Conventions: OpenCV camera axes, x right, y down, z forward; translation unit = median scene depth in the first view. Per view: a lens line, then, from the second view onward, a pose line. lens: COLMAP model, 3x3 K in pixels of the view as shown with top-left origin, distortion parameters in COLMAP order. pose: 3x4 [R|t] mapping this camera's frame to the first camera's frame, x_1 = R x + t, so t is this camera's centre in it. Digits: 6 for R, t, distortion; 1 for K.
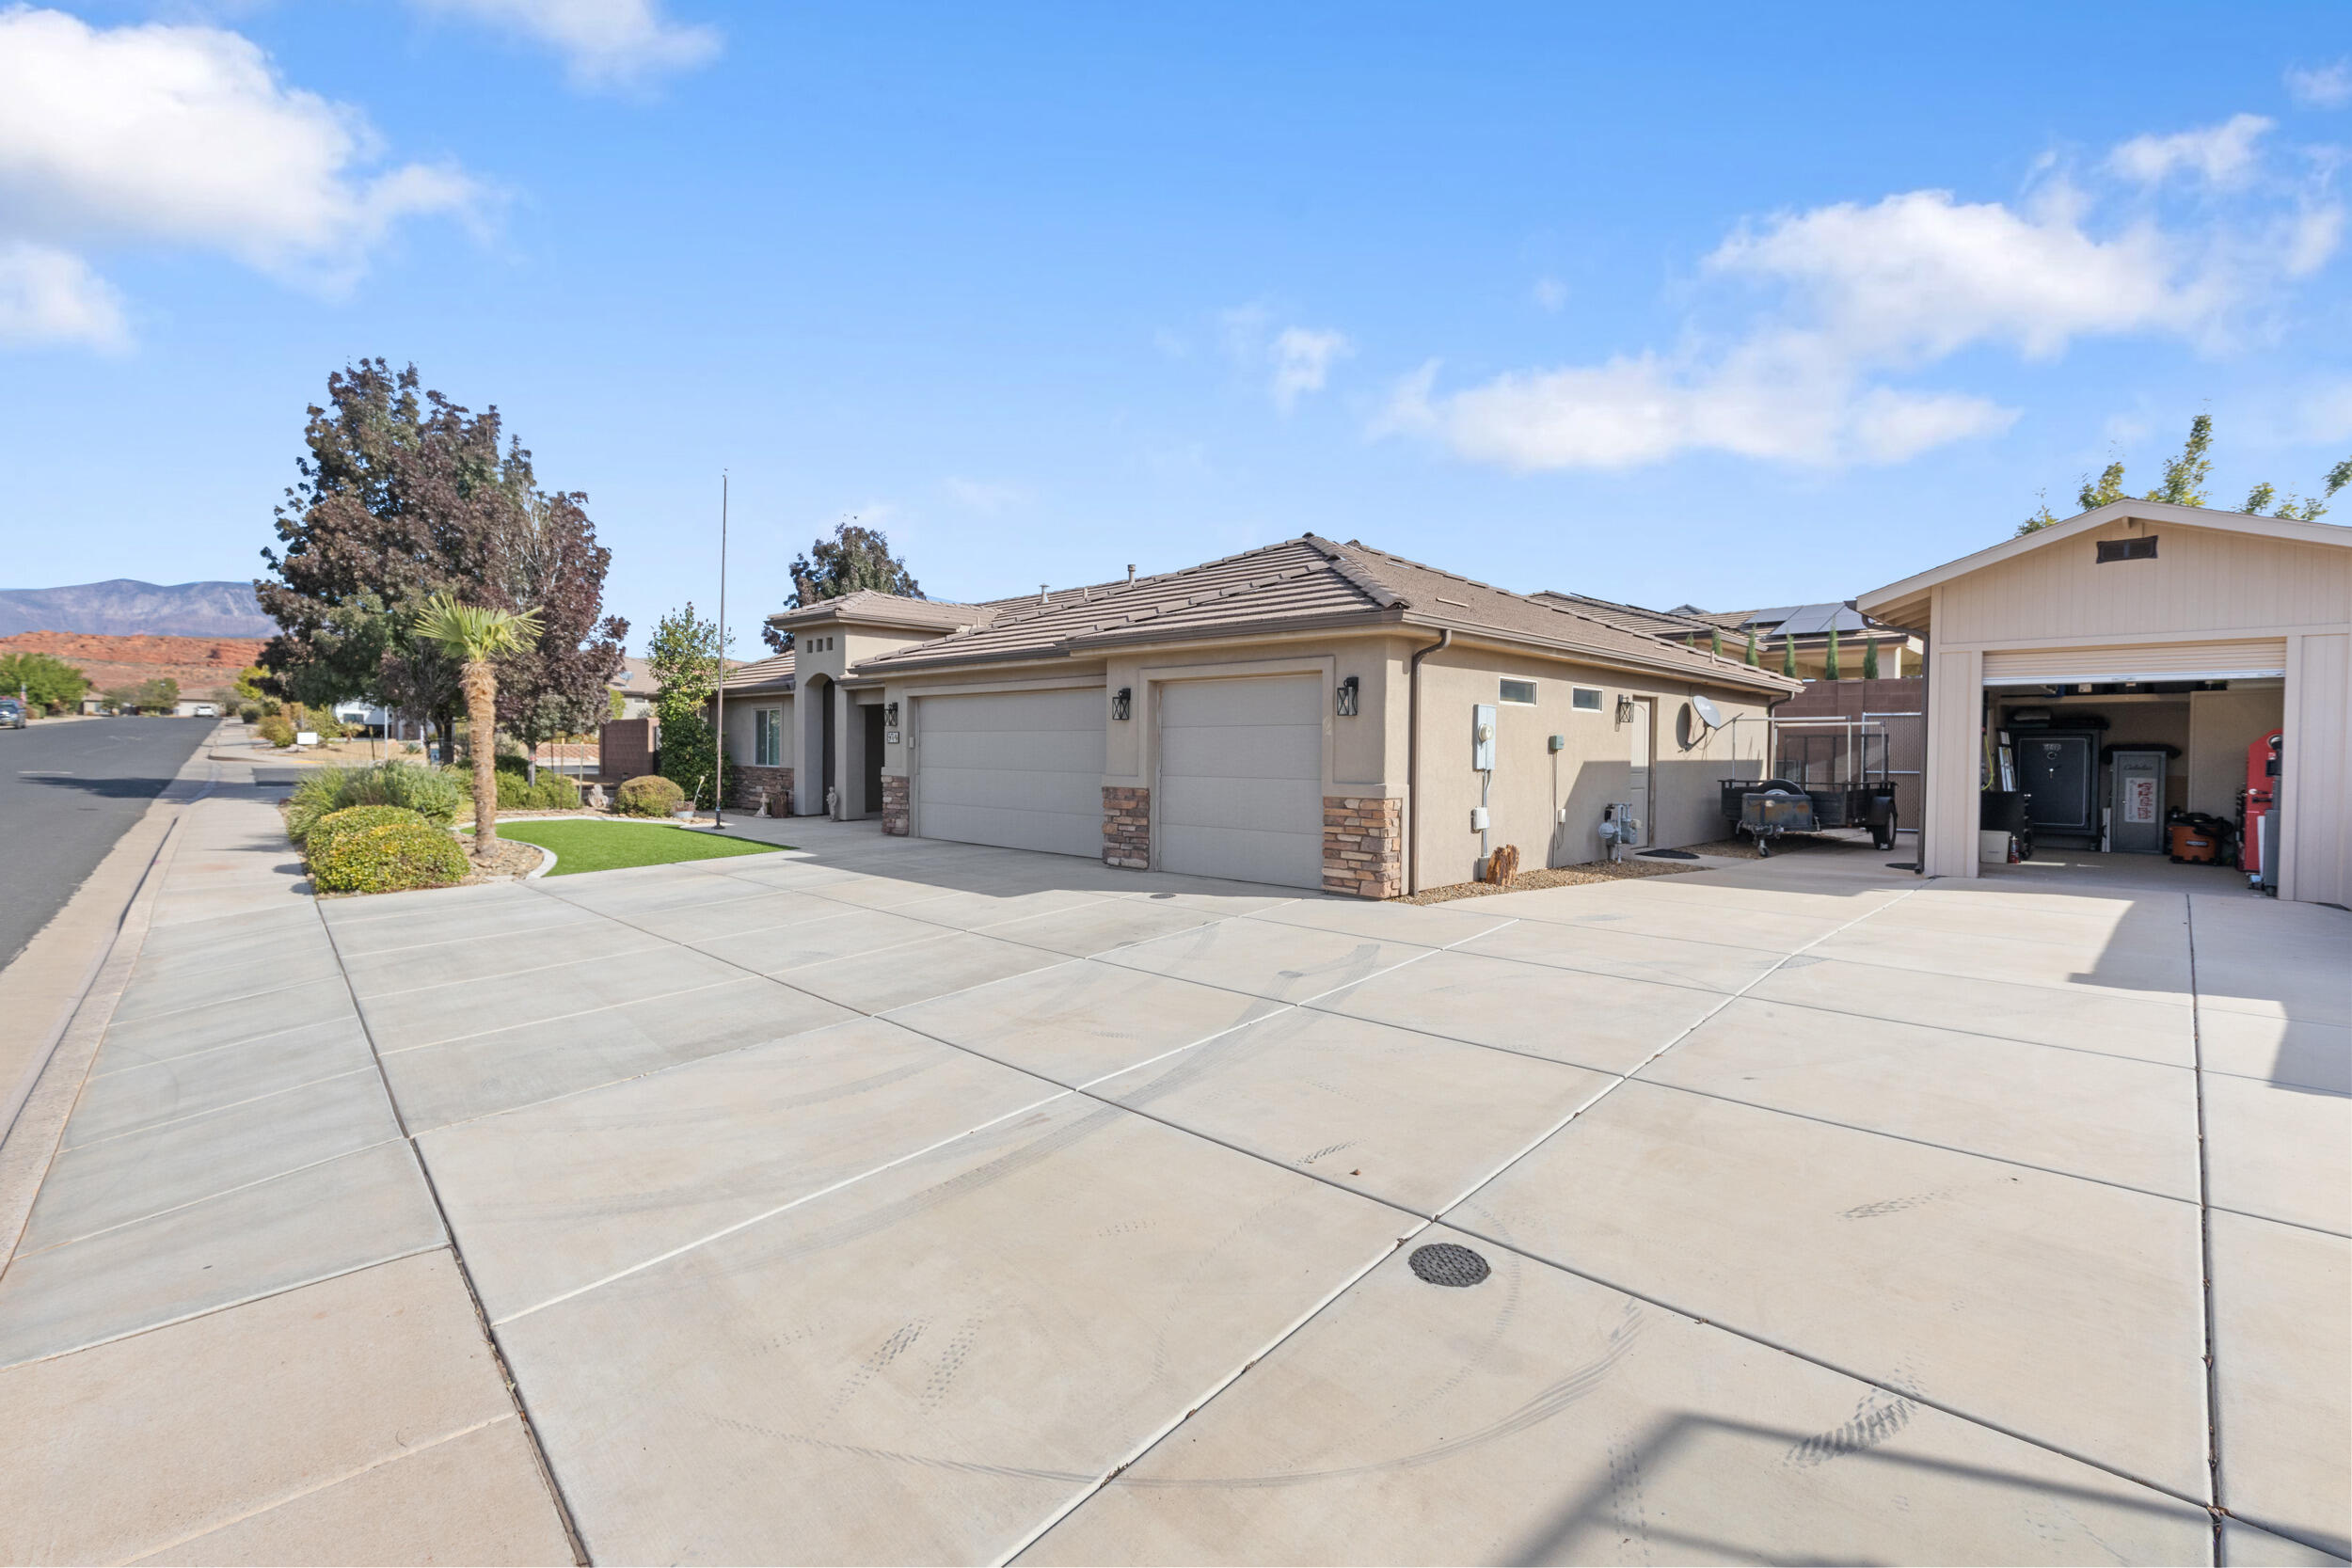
lens RADIAL K [[1047.7, 0, 1168.1], [0, 1047.7, 769.7], [0, 0, 1]] dist [-0.000152, 0.000140]
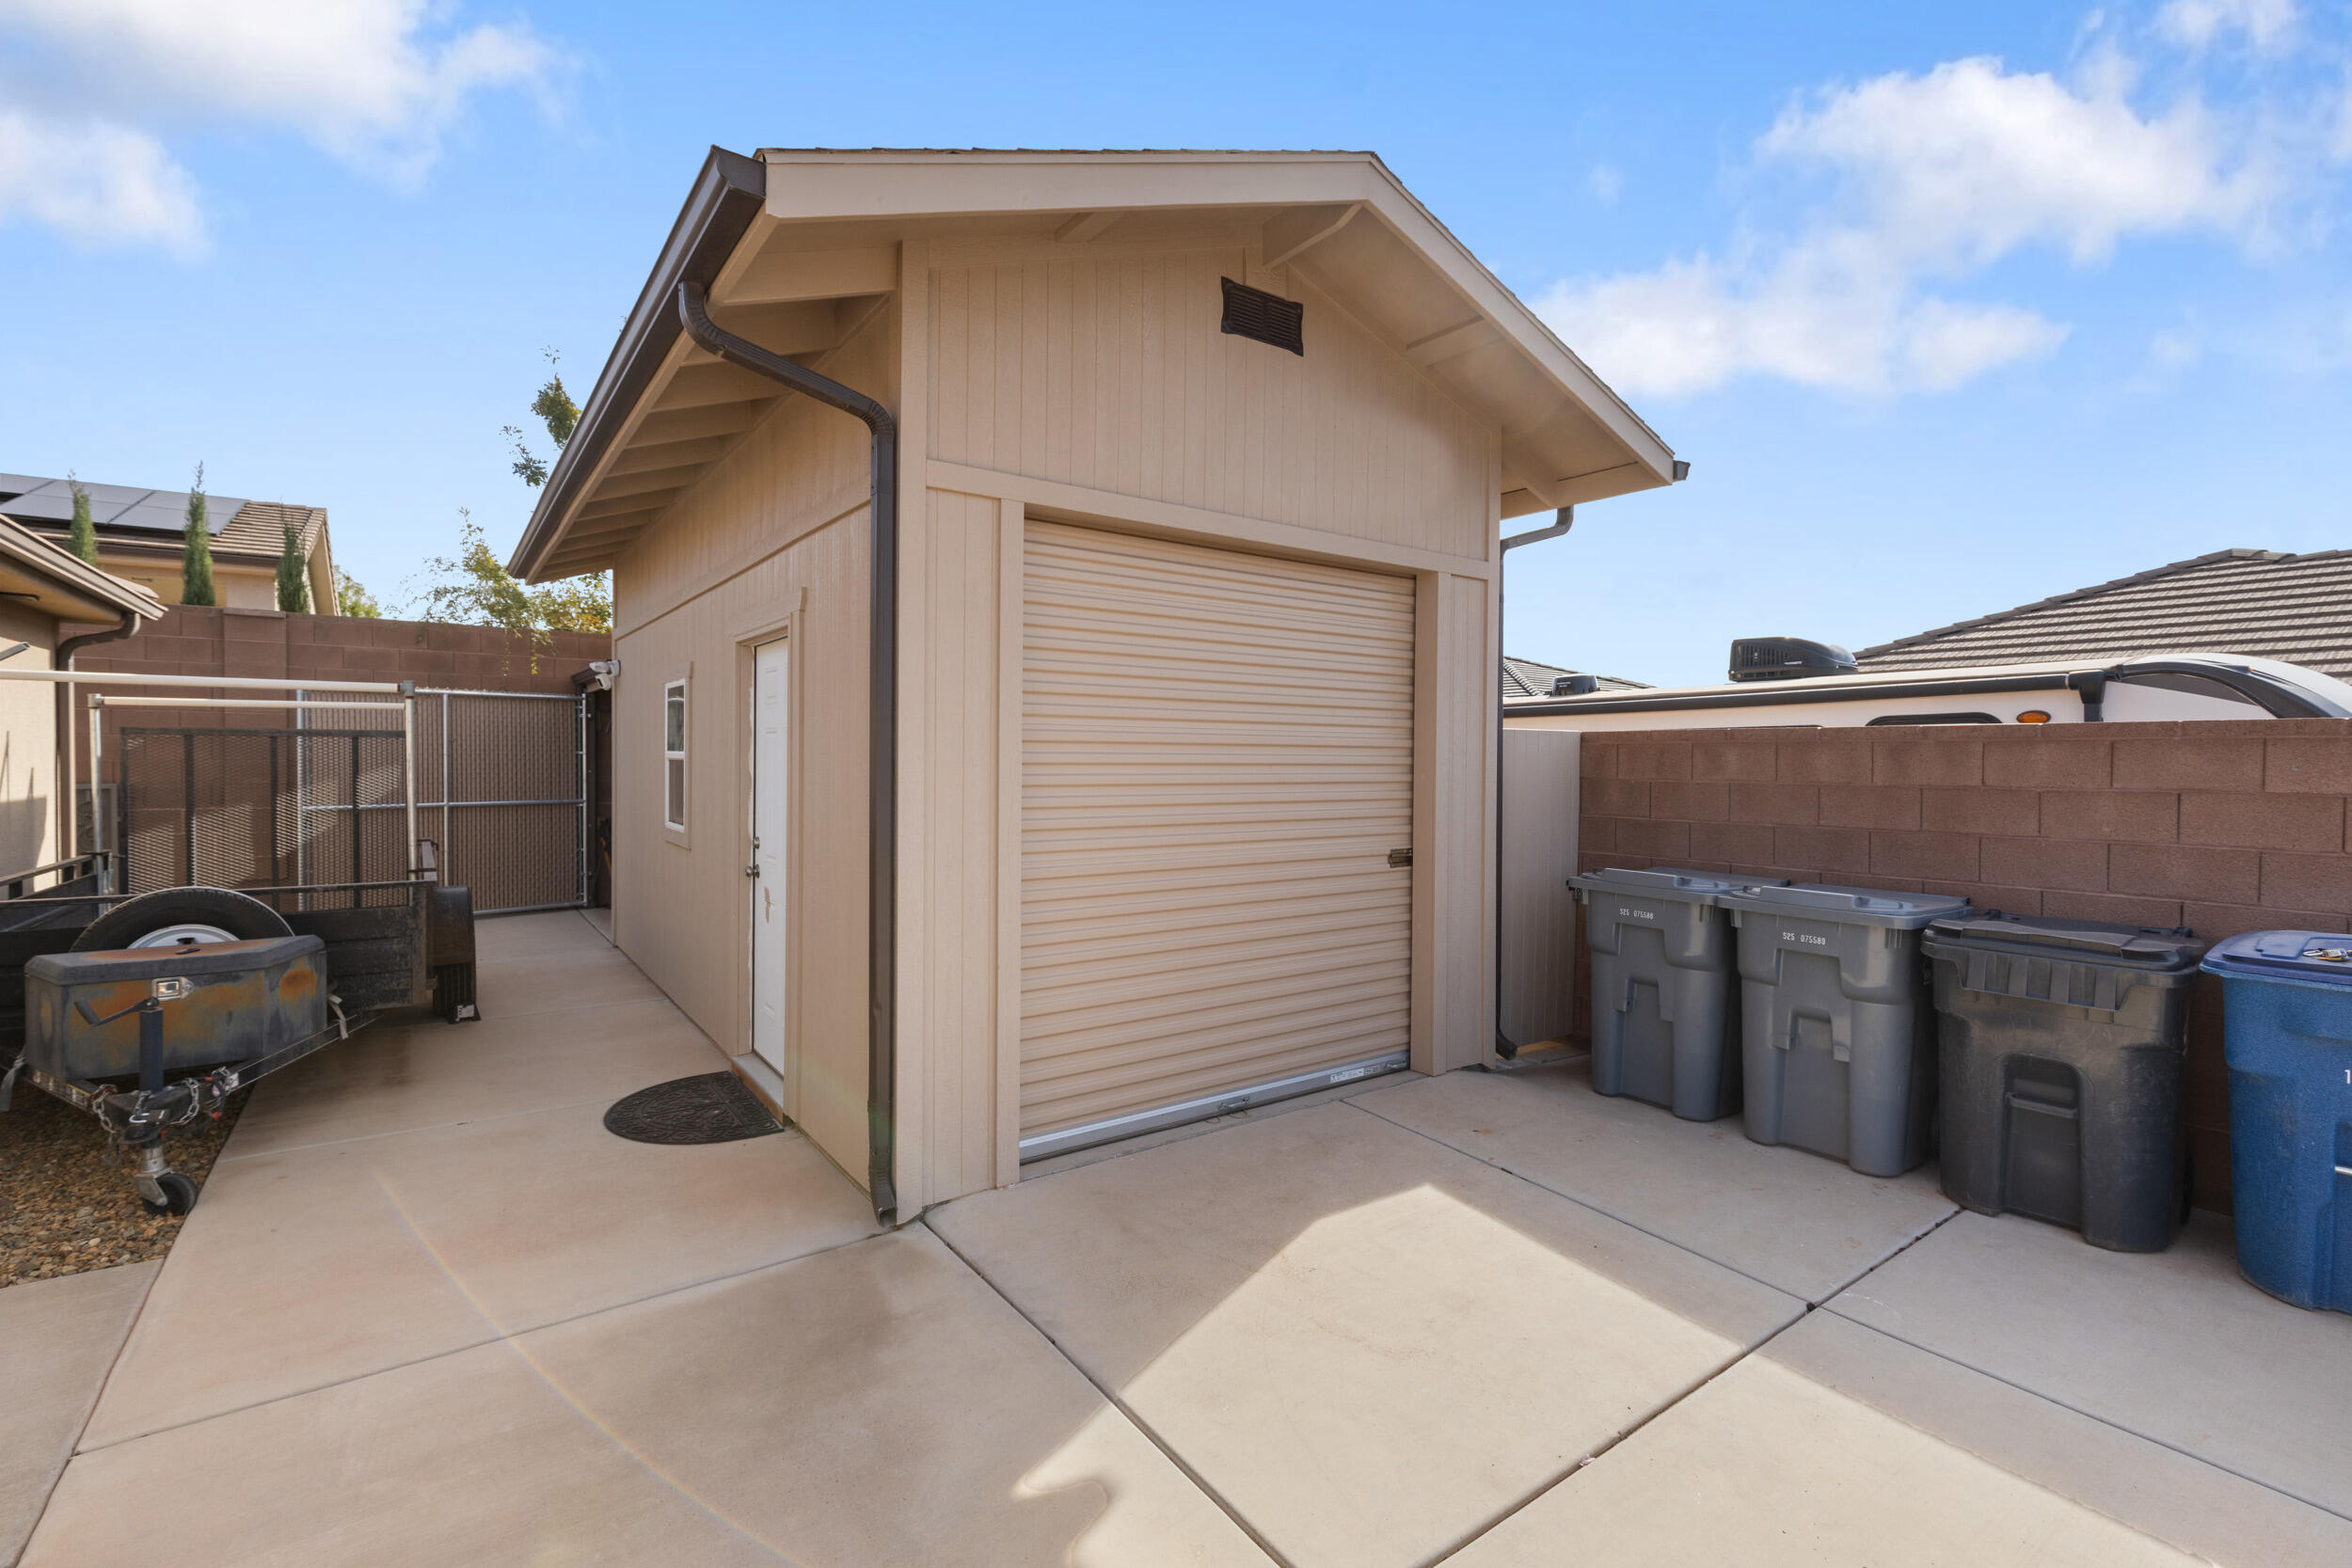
lens RADIAL K [[1047.7, 0, 1168.1], [0, 1047.7, 769.7], [0, 0, 1]] dist [-0.000152, 0.000140]
pose [[0.159047, -0.024007, 0.986979, 0.452821], [0.017997, 0.999609, 0.021414, -0.033217], [-0.987107, 0.014357, 0.159416, 0.911253]]
